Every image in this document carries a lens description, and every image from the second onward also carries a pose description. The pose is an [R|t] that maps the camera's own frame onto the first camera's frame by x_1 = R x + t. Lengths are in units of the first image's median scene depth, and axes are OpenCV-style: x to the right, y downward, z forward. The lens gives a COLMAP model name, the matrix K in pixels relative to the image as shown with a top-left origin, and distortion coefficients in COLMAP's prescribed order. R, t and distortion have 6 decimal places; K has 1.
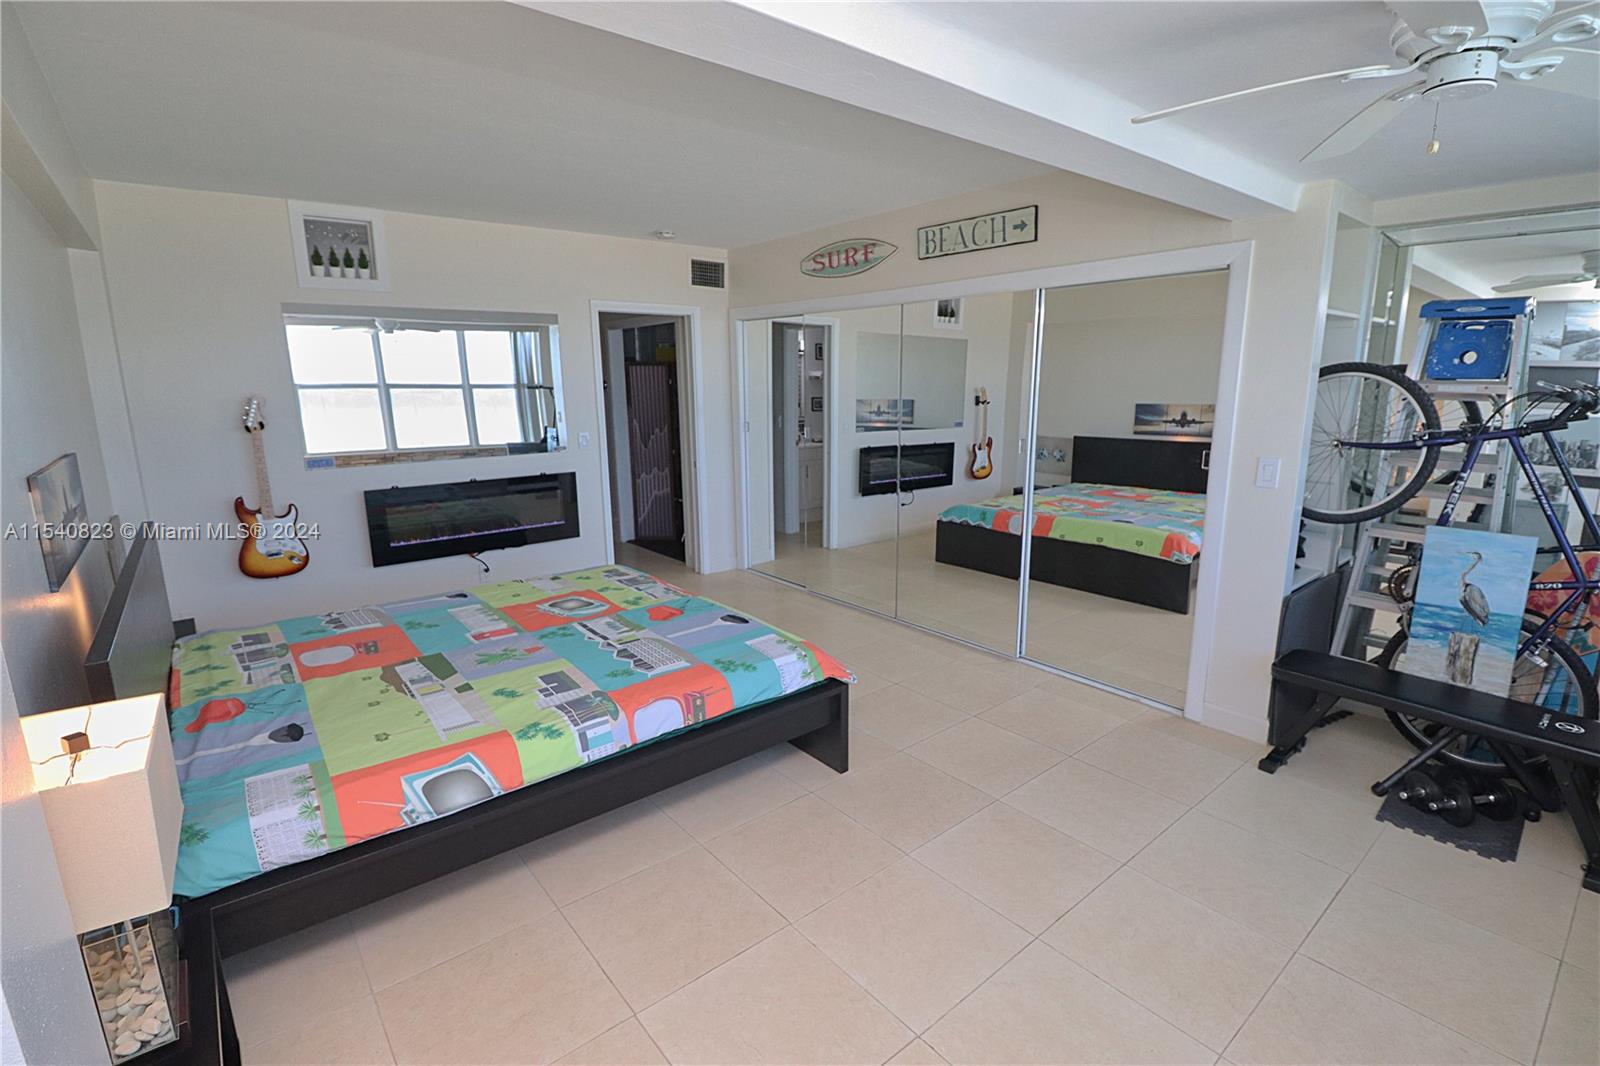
lens RADIAL K [[739.9, 0, 809.9], [0, 739.9, 530.6], [0, 0, 1]] dist [-0.010919, -0.001542]
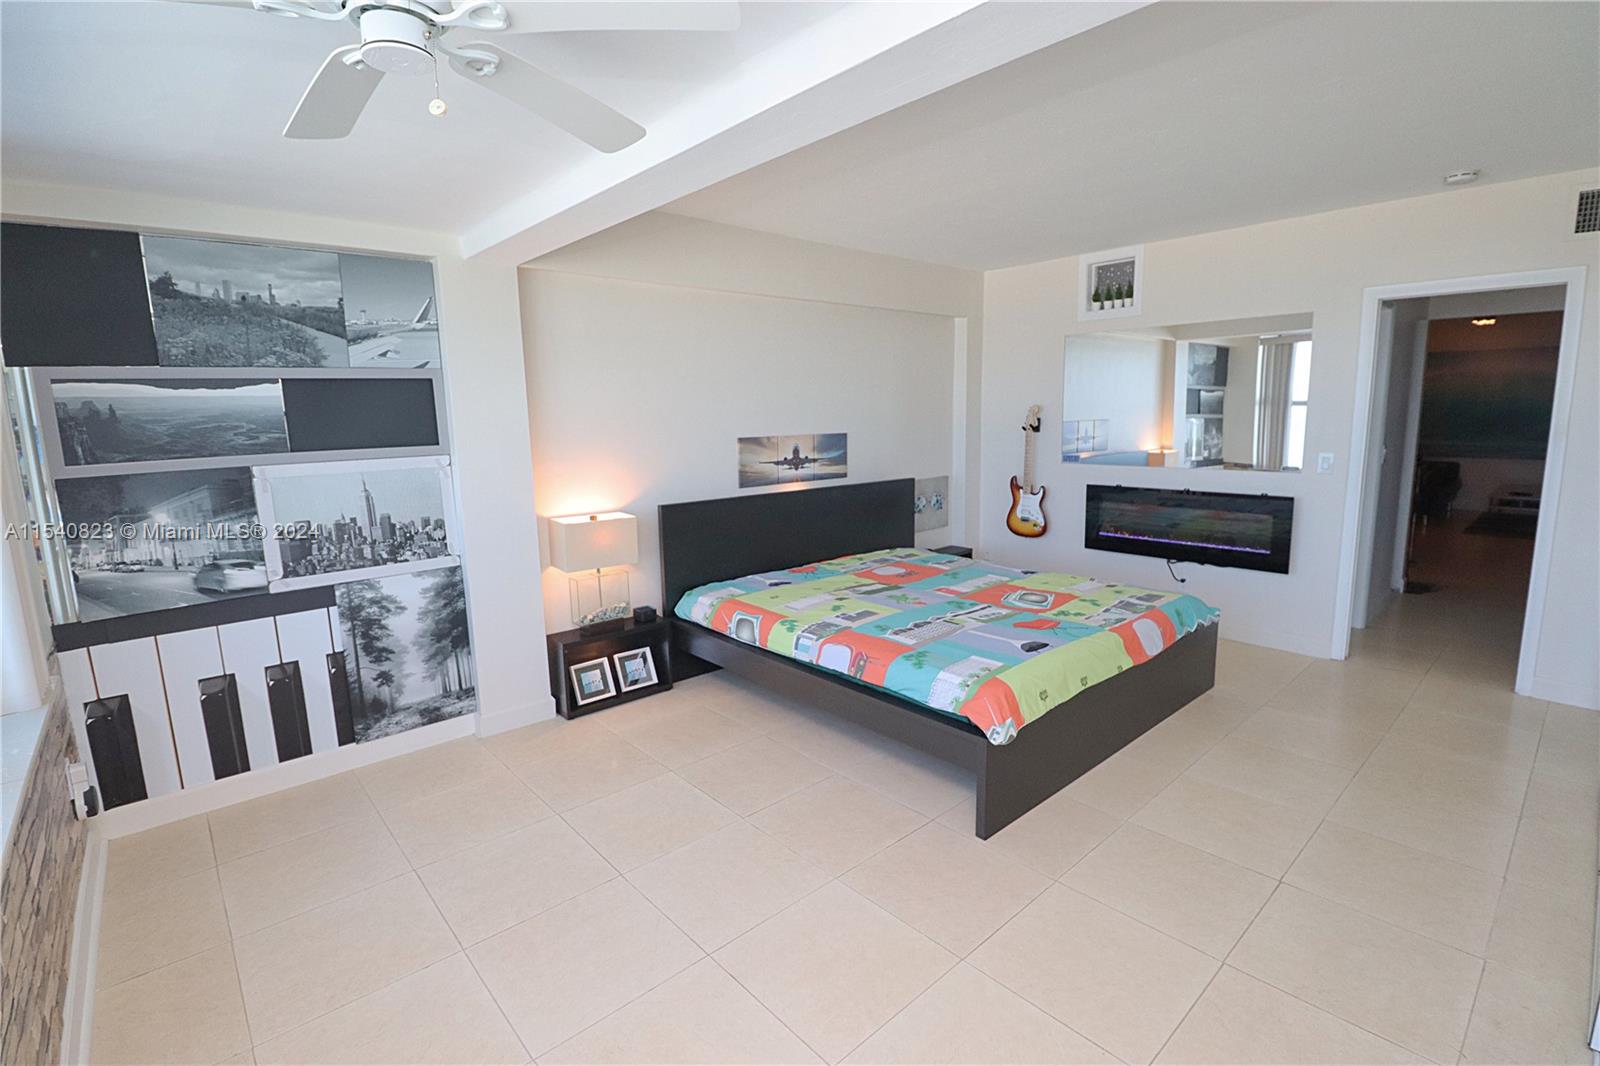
lens RADIAL K [[739.9, 0, 809.9], [0, 739.9, 530.6], [0, 0, 1]] dist [-0.010919, -0.001542]
pose [[0.042475, 0.169285, -0.984651, 0.810825], [-0.183458, 0.970105, 0.158870, -0.122727], [0.982109, 0.173895, 0.072262, 0.656280]]
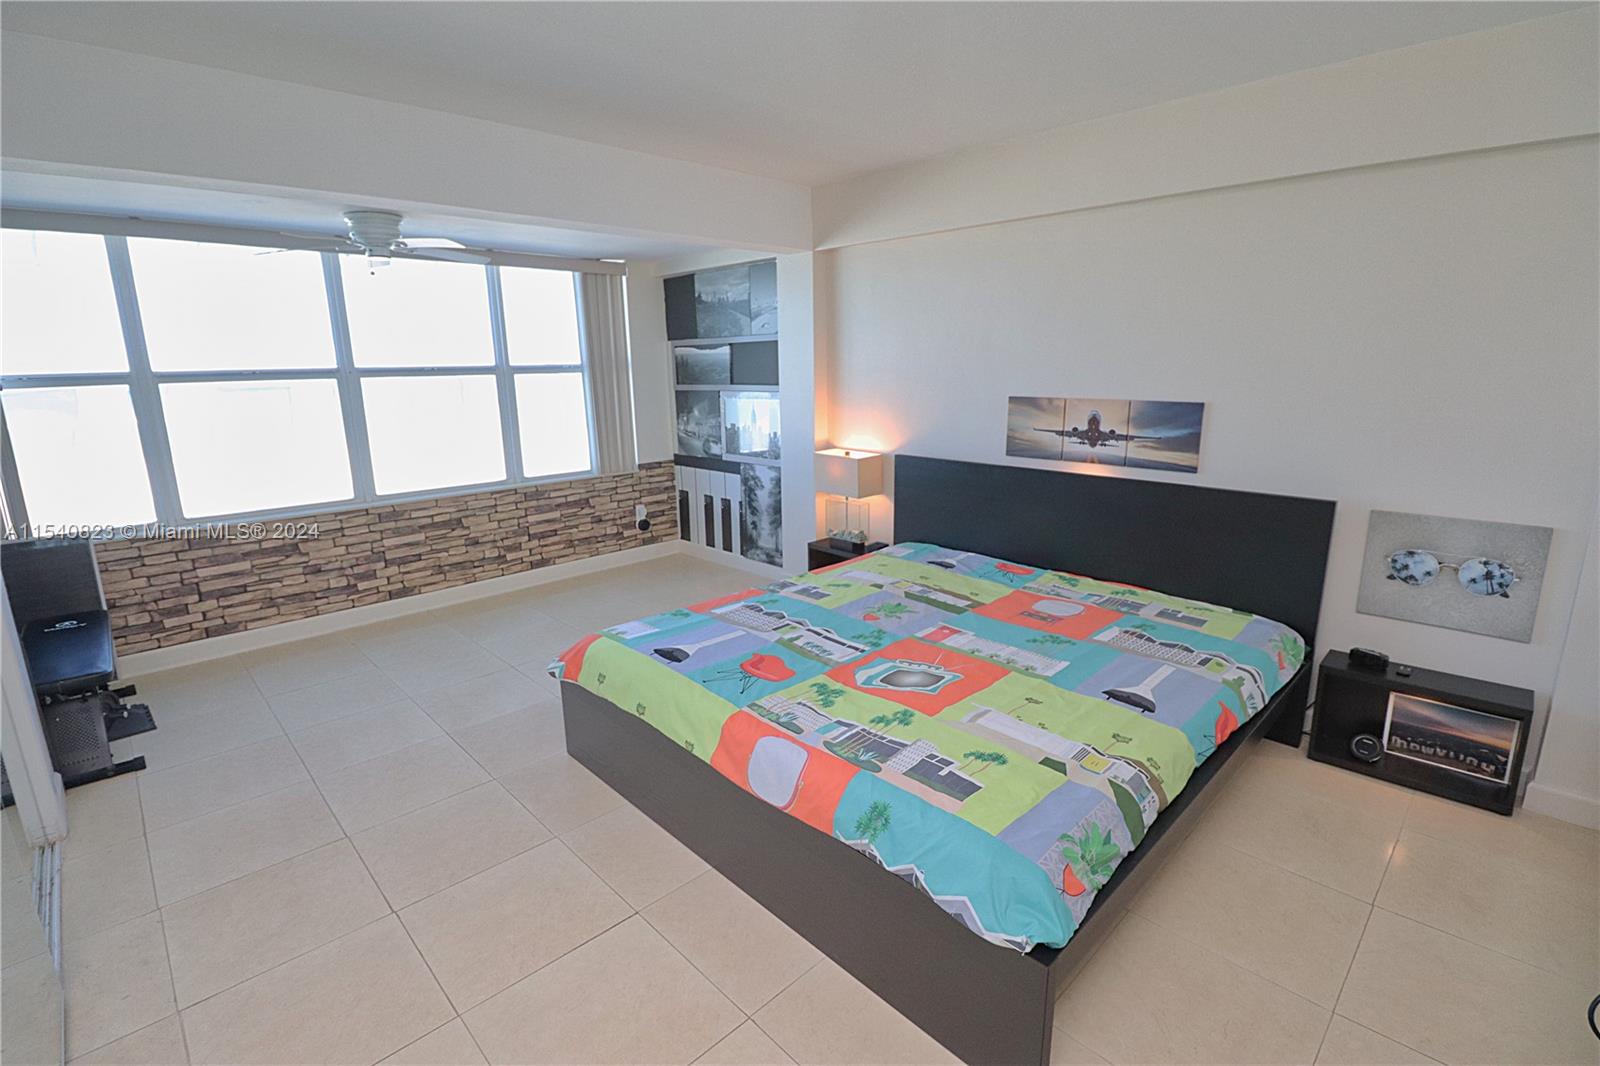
lens RADIAL K [[739.9, 0, 809.9], [0, 739.9, 530.6], [0, 0, 1]] dist [-0.010919, -0.001542]
pose [[-0.996312, 0.040994, -0.075375, -0.206117], [0.005850, 0.908890, 0.416995, -0.353077], [0.085601, 0.415016, -0.905778, 1.759868]]
